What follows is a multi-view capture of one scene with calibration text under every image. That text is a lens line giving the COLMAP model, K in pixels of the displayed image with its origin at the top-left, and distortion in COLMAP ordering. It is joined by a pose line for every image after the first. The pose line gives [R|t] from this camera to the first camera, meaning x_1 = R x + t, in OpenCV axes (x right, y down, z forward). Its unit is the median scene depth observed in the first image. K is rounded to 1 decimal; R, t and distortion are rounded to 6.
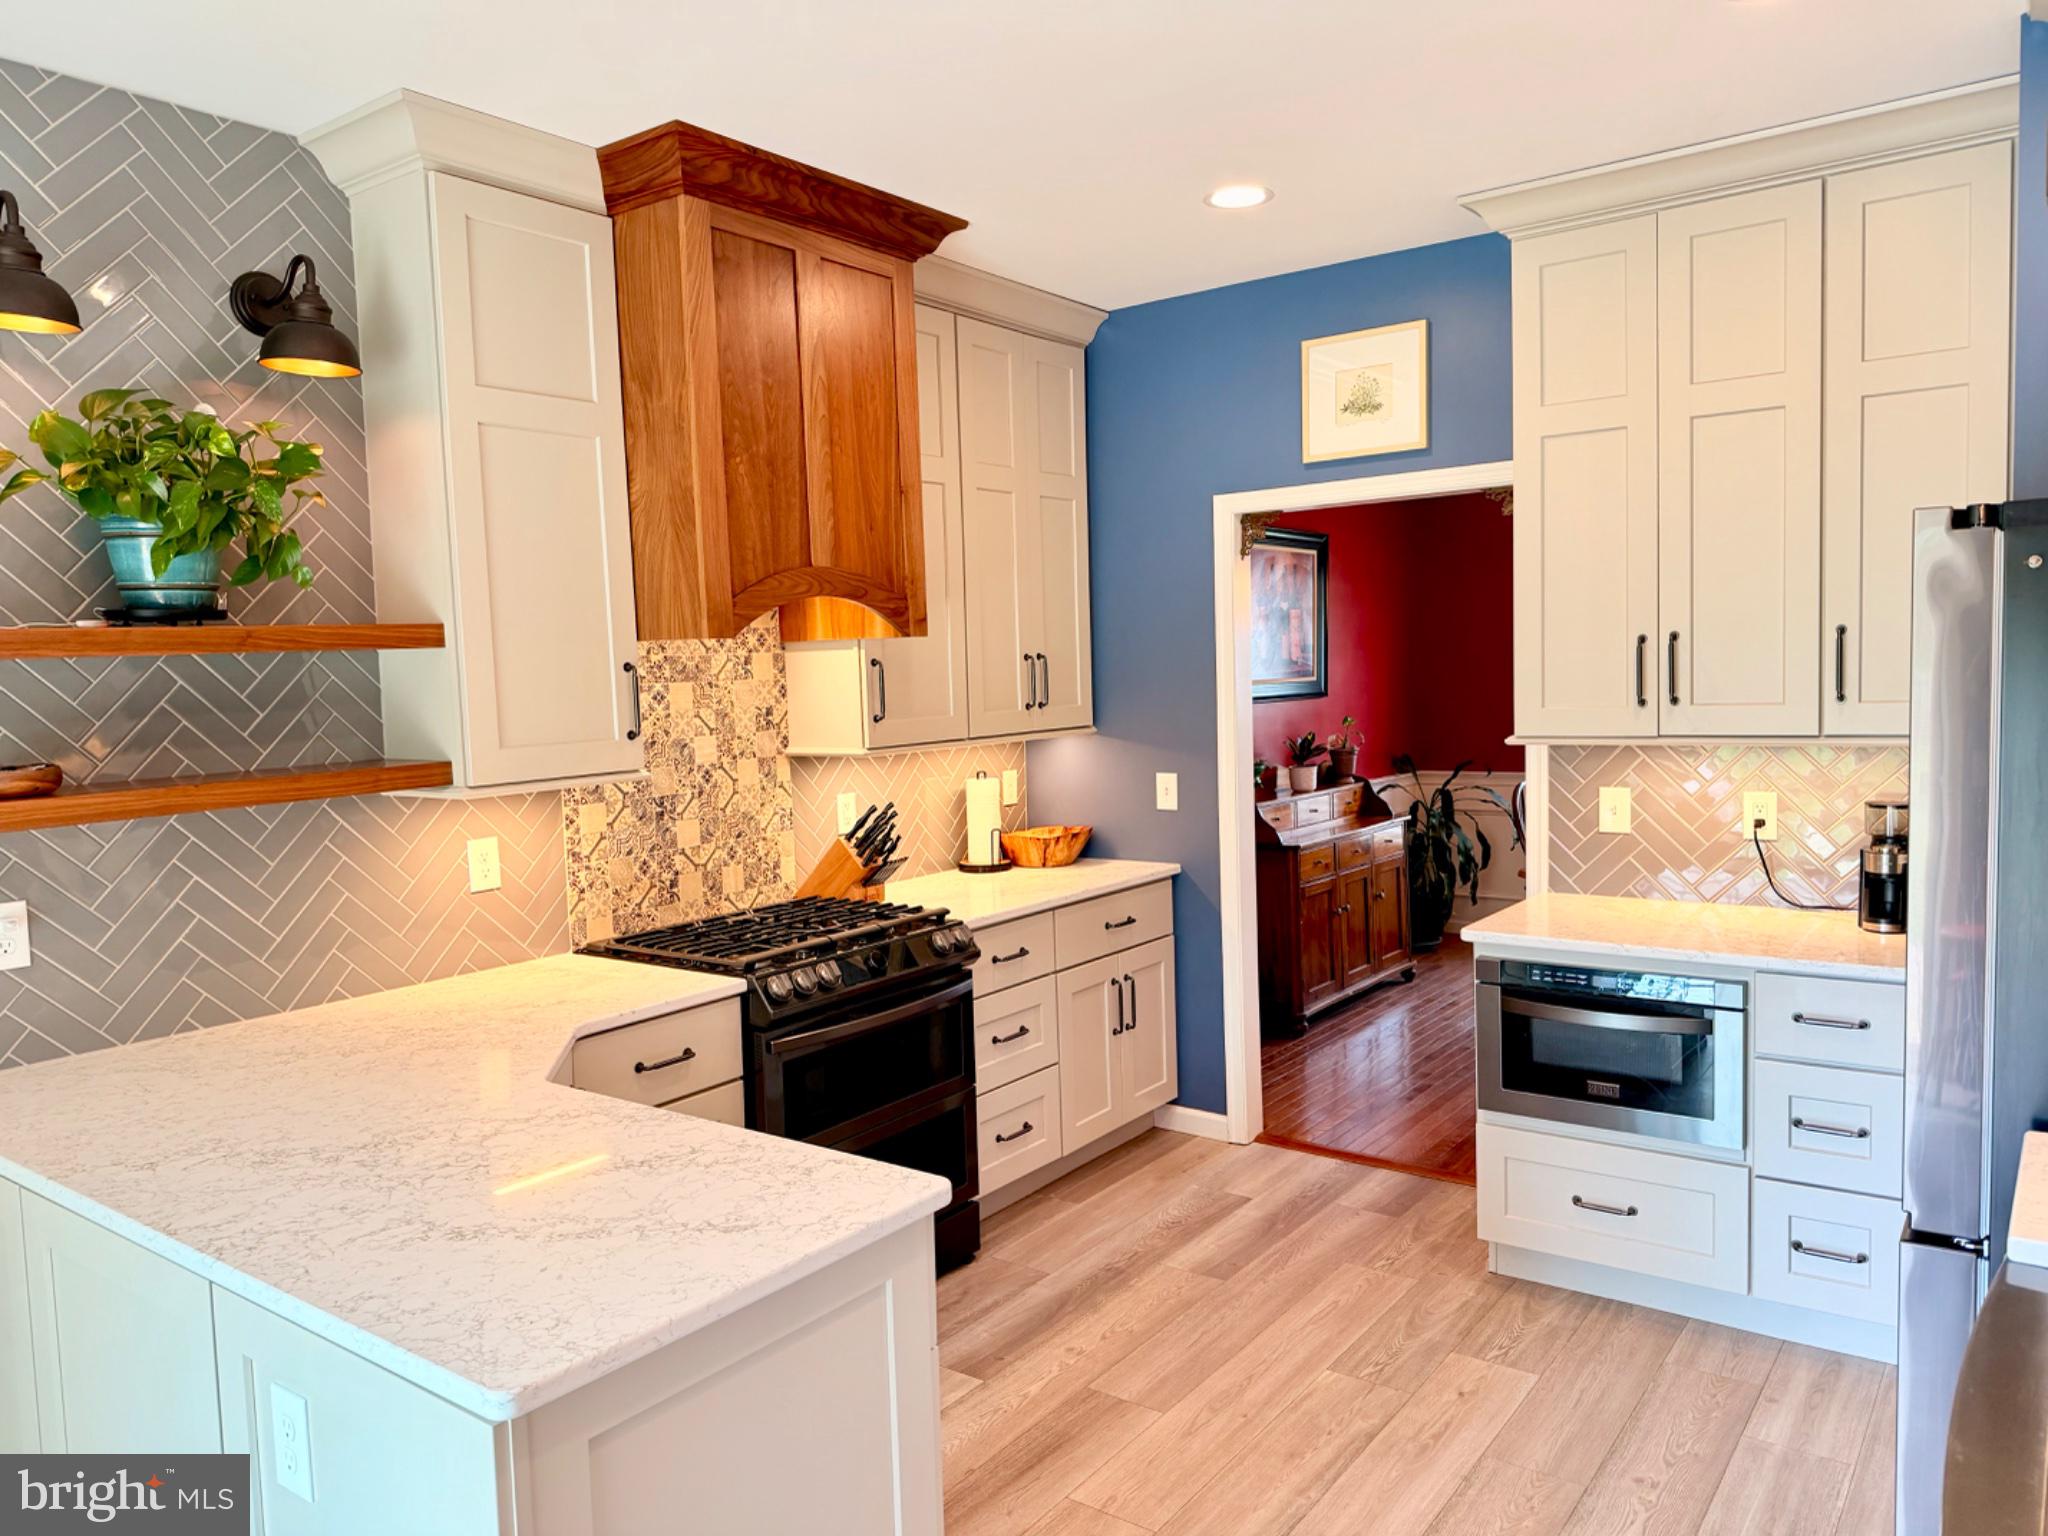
lens RADIAL K [[1428.7, 0, 1018.1], [0, 1428.7, 770.9], [0, 0, 1]] dist [0.066491, -0.091324]
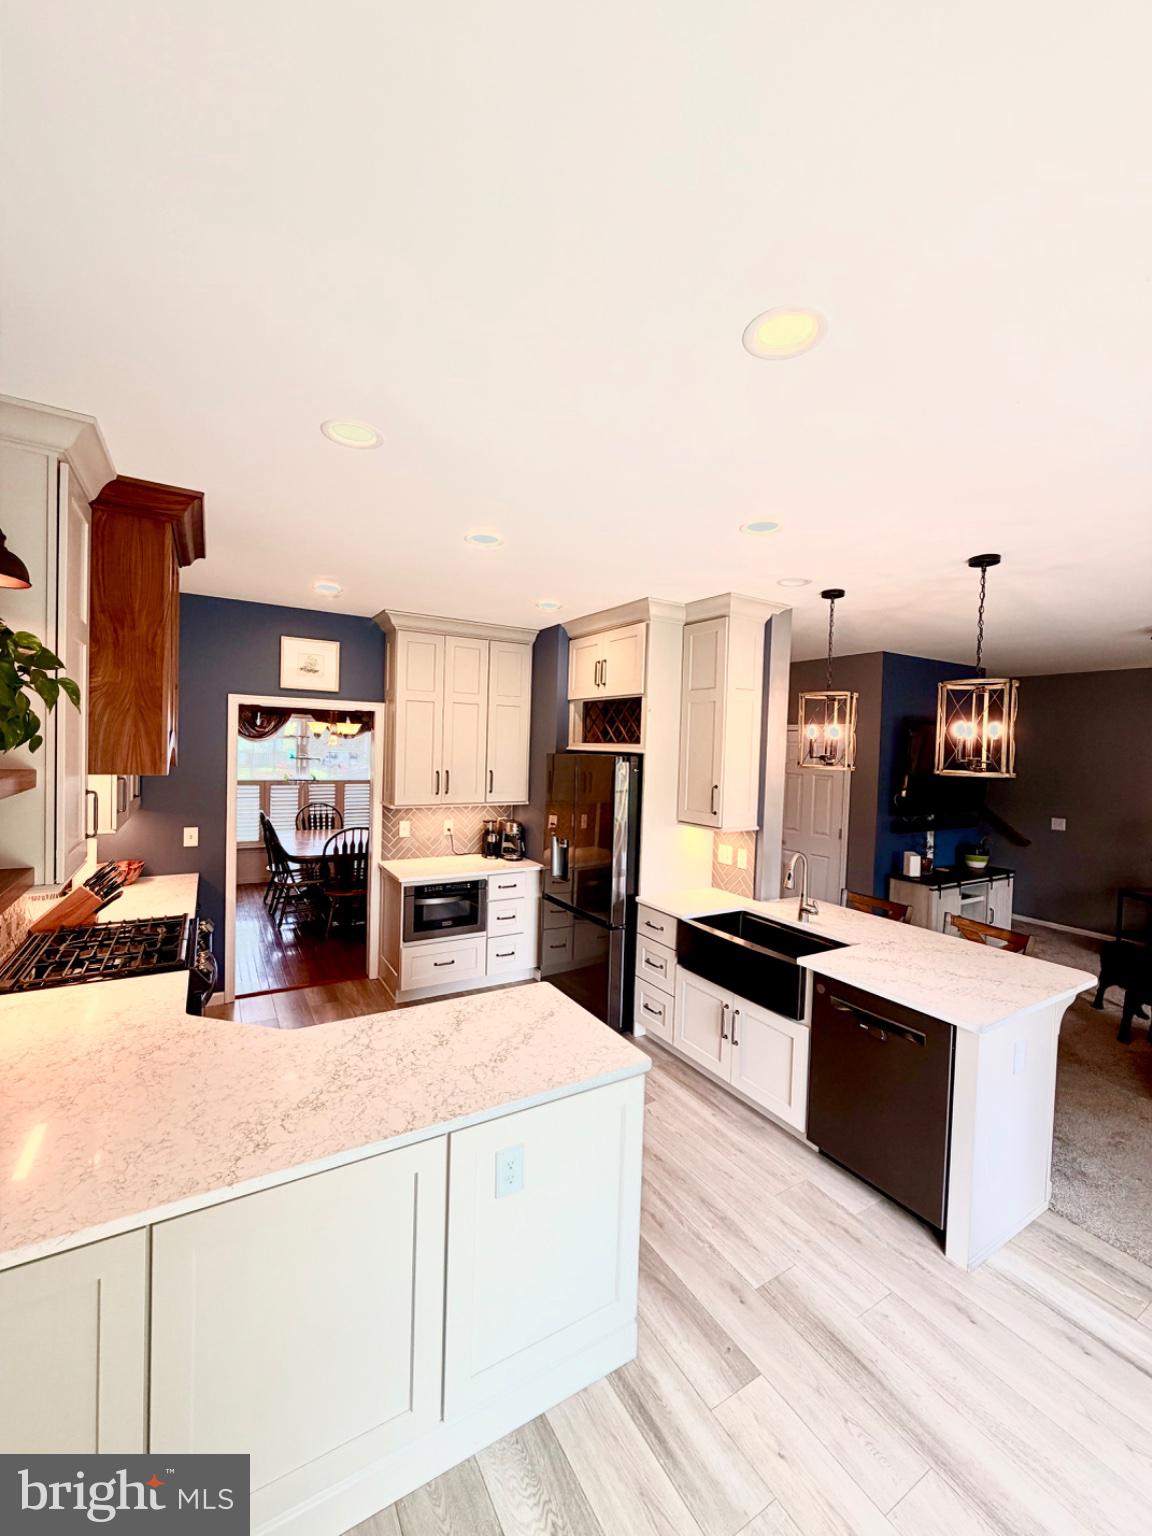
lens RADIAL K [[604.9, 0, 569.1], [0, 604.9, 762.1], [0, 0, 1]] dist [-0.003881, 0.000150]
pose [[0.386710, 0.019026, 0.922005, -0.667988], [0.029354, 0.999027, -0.032927, -0.066445], [-0.921734, 0.039798, 0.385775, 0.271792]]
